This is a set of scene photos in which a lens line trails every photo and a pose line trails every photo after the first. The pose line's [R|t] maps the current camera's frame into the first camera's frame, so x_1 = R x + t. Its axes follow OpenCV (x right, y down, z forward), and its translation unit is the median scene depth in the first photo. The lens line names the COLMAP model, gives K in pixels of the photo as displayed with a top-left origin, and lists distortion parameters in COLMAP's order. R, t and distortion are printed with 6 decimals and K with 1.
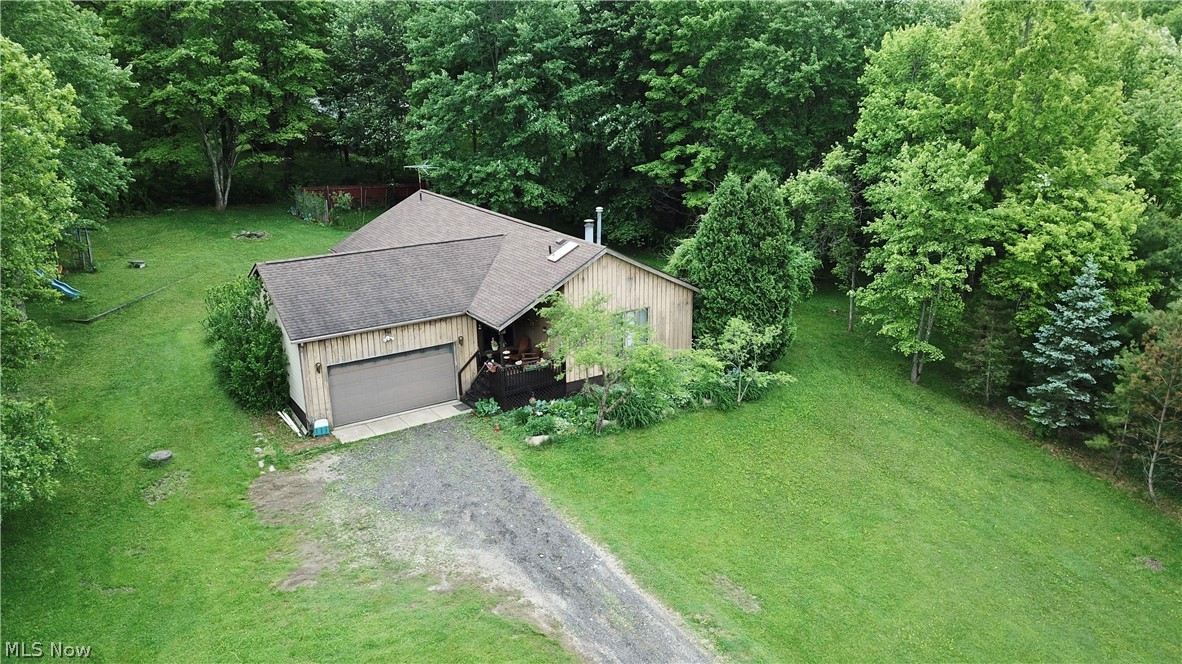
lens RADIAL K [[883.7, 0, 595.3], [0, 883.7, 333.7], [0, 0, 1]] dist [0.026557, -0.046566]
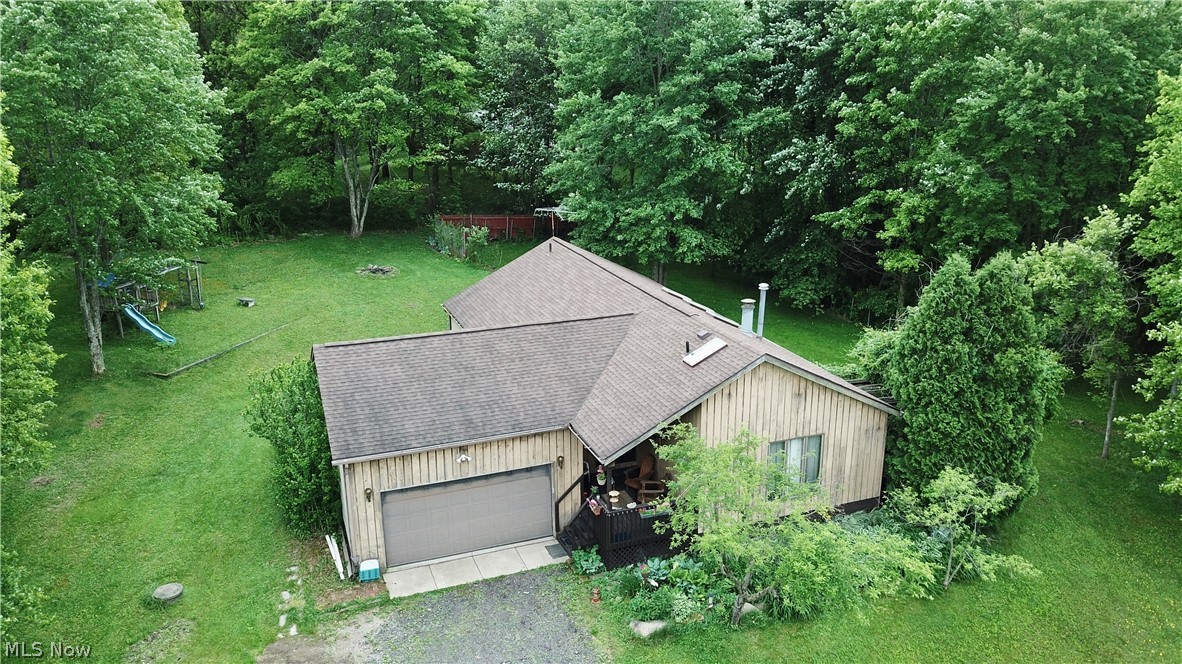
lens RADIAL K [[883.7, 0, 595.3], [0, 883.7, 333.7], [0, 0, 1]] dist [0.026557, -0.046566]
pose [[0.978592, 0.067036, -0.194586, 0.014467], [-0.068289, 0.997666, 0.000269, -0.097109], [0.194149, 0.013025, 0.980885, 0.249376]]
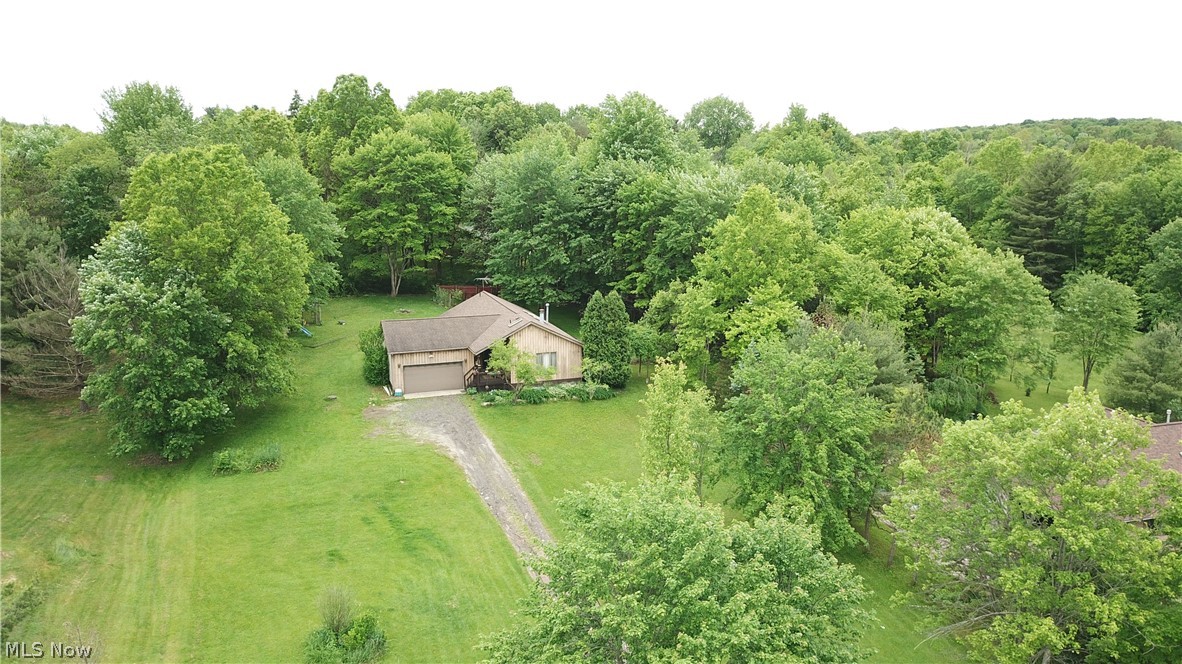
lens RADIAL K [[863.9, 0, 636.8], [0, 863.9, 331.2], [0, 0, 1]] dist [0.001690, -0.132088]
pose [[0.982235, 0.054652, -0.179521, 0.601701], [-0.074725, 0.991444, -0.107026, 0.123788], [0.172136, 0.118539, 0.977915, -0.957821]]
